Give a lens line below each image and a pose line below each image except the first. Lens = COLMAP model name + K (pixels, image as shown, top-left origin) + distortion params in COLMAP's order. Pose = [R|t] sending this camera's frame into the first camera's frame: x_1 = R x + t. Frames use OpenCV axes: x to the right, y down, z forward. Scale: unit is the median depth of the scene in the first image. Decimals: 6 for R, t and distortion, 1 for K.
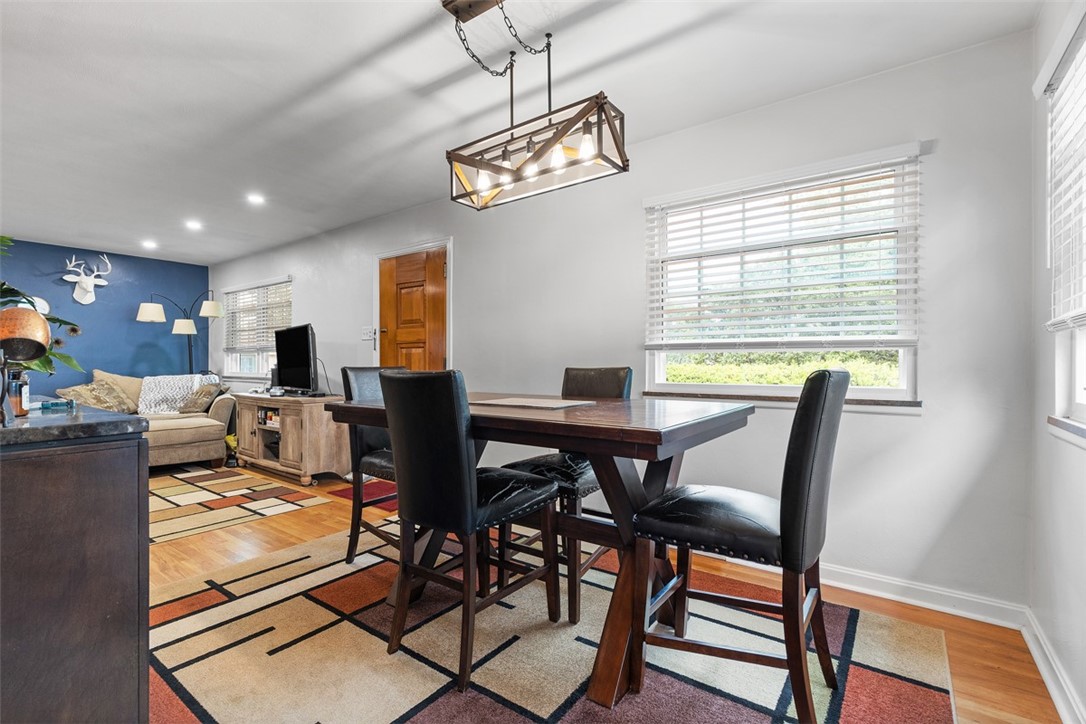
lens RADIAL K [[489.1, 0, 544.2], [0, 489.1, 363.2], [0, 0, 1]] dist [0.002050, 0.000579]
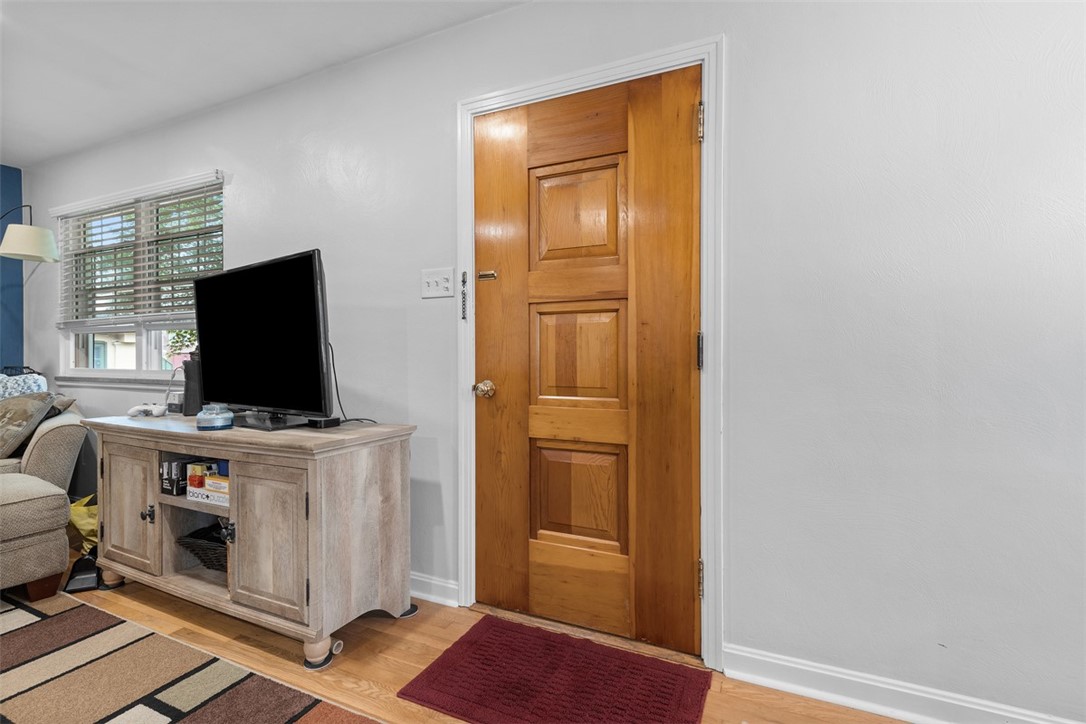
lens RADIAL K [[489.1, 0, 546.0], [0, 489.1, 357.6], [0, 0, 1]] dist [0.002050, 0.000579]
pose [[0.978169, -0.003227, 0.207785, -0.330223], [0.001948, 0.999978, 0.006364, 0.005058], [-0.207801, -0.005820, 0.978154, 0.493804]]
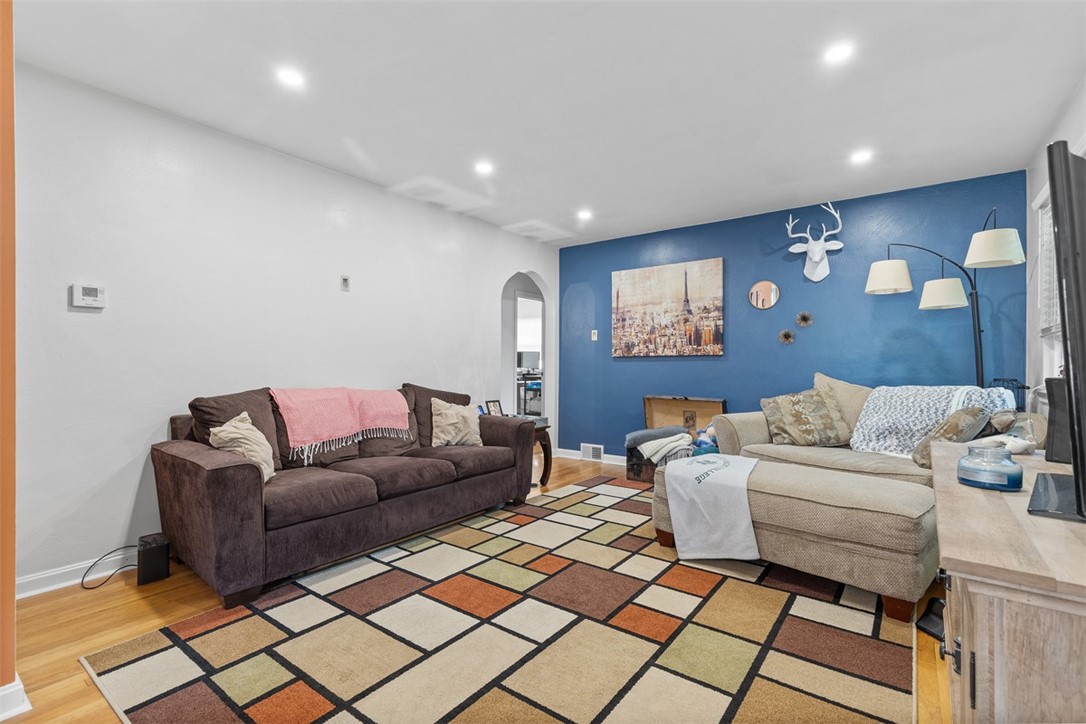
lens RADIAL K [[489.1, 0, 546.6], [0, 489.1, 364.5], [0, 0, 1]] dist [0.002050, 0.000579]
pose [[0.000680, -0.001054, -0.999999, -0.258955], [-0.001596, 0.999998, -0.001055, 0.002994], [0.999998, 0.001596, 0.000678, 0.702301]]
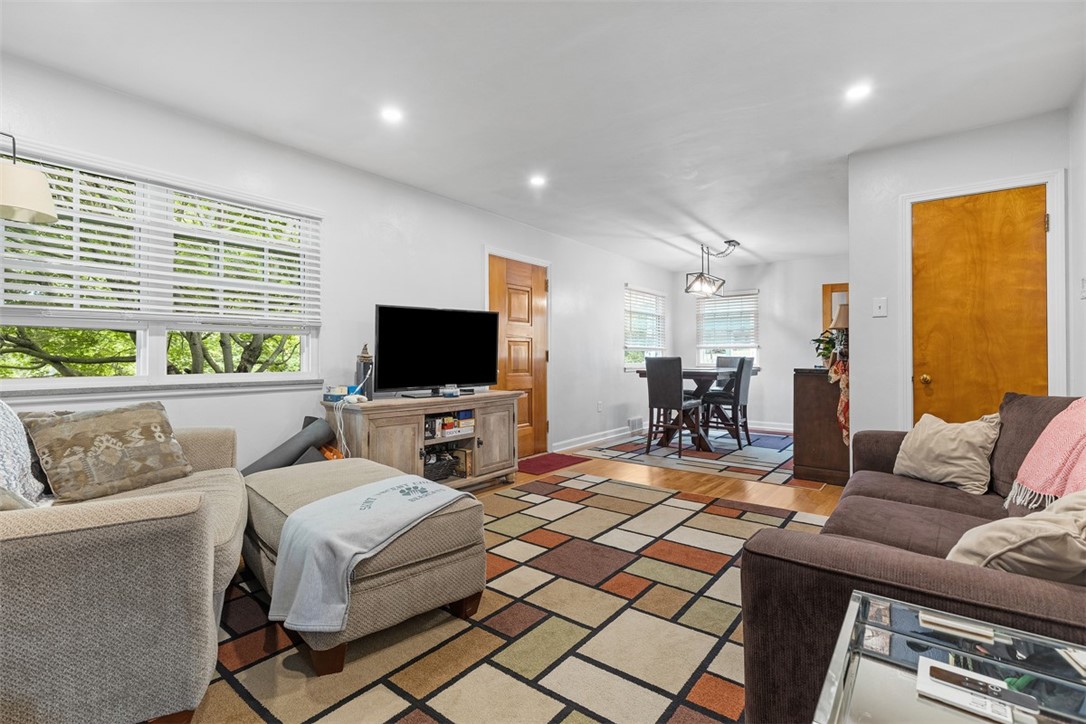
lens RADIAL K [[489.1, 0, 544.8], [0, 489.1, 358.9], [0, 0, 1]] dist [0.002050, 0.000579]
pose [[0.030360, -0.003591, 0.999533, -1.224892], [-0.003001, 0.999989, 0.003684, 0.003870], [-0.999535, -0.003111, 0.030349, 0.767487]]
